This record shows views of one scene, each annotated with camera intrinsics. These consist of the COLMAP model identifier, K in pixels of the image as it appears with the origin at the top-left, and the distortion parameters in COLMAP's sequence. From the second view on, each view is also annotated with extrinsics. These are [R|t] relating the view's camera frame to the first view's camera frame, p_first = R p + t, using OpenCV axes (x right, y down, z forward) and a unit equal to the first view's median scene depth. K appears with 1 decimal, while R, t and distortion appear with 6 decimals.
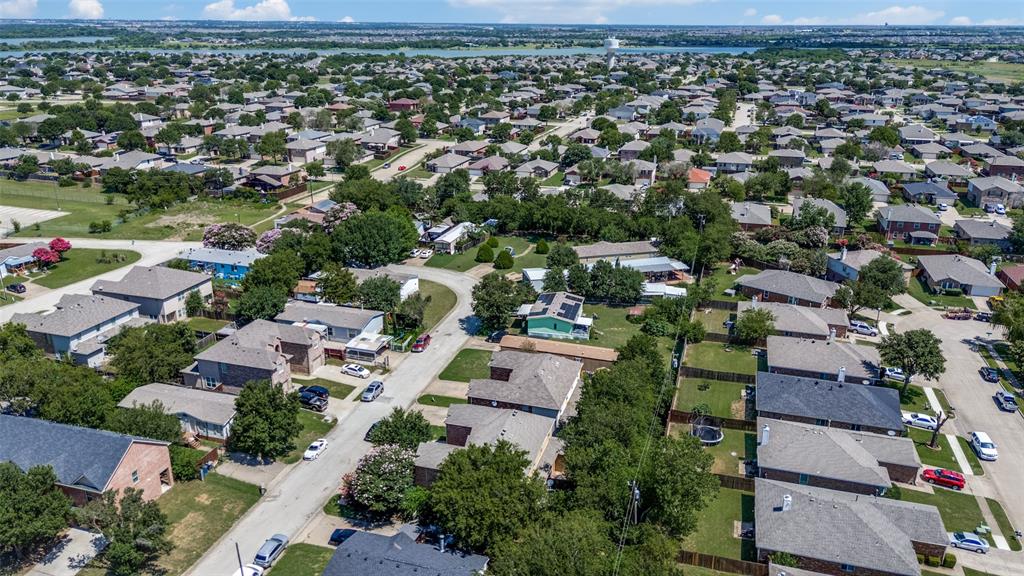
lens RADIAL K [[754.4, 0, 512.0], [0, 754.4, 288.0], [0, 0, 1]] dist [0.085484, -0.089926]
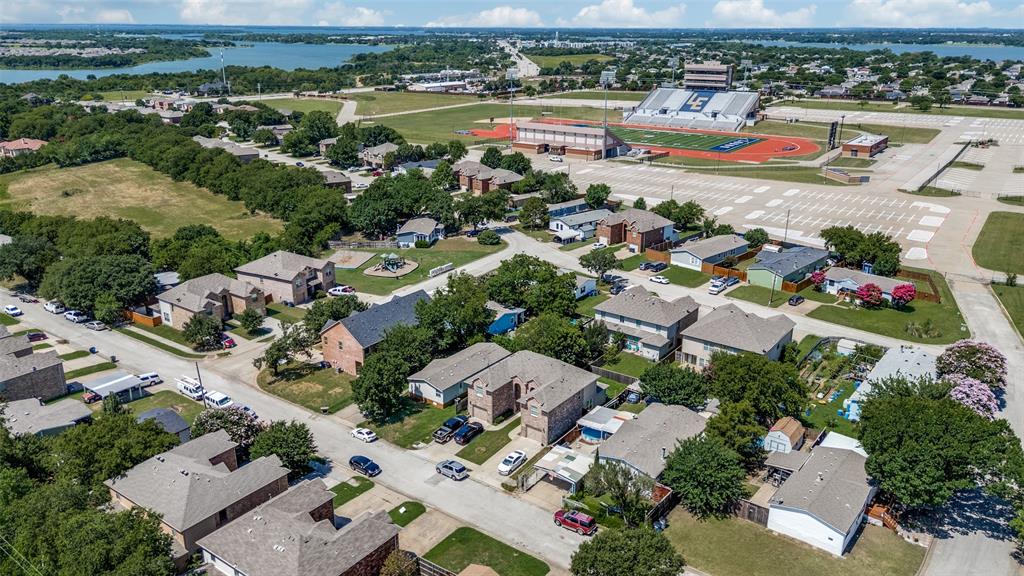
lens RADIAL K [[754.4, 0, 512.0], [0, 754.4, 288.0], [0, 0, 1]] dist [0.085484, -0.089926]
pose [[-0.337143, 0.298761, -0.892791, 0.446948], [-0.317969, 0.856453, 0.406675, -0.368495], [0.886132, 0.420988, -0.193751, 1.053660]]
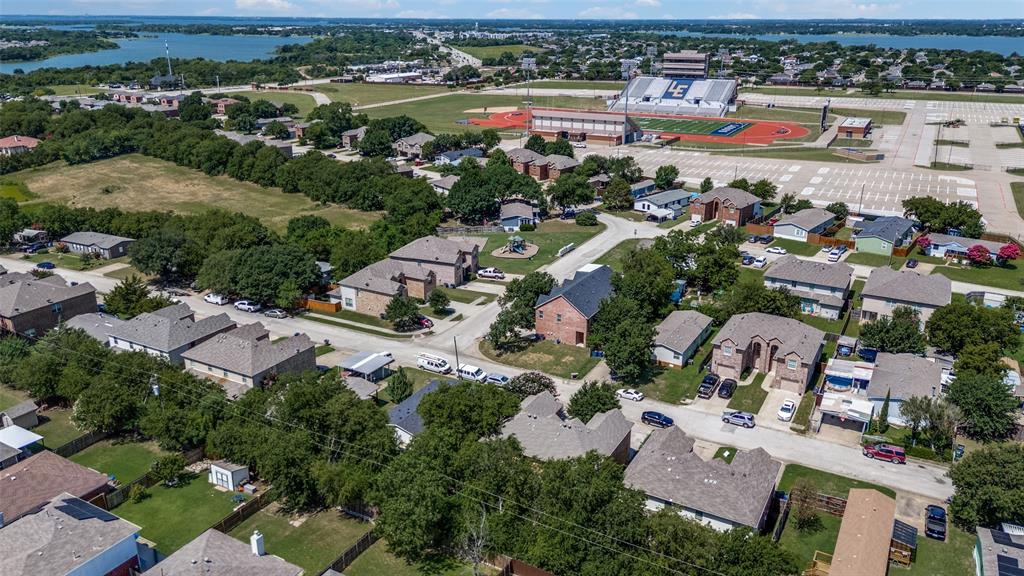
lens RADIAL K [[754.4, 0, 512.0], [0, 754.4, 288.0], [0, 0, 1]] dist [0.085484, -0.089926]
pose [[-0.218849, 0.319912, -0.921825, 0.629525], [-0.327814, 0.865711, 0.378263, -0.242023], [0.919045, 0.384969, -0.084588, 0.707595]]
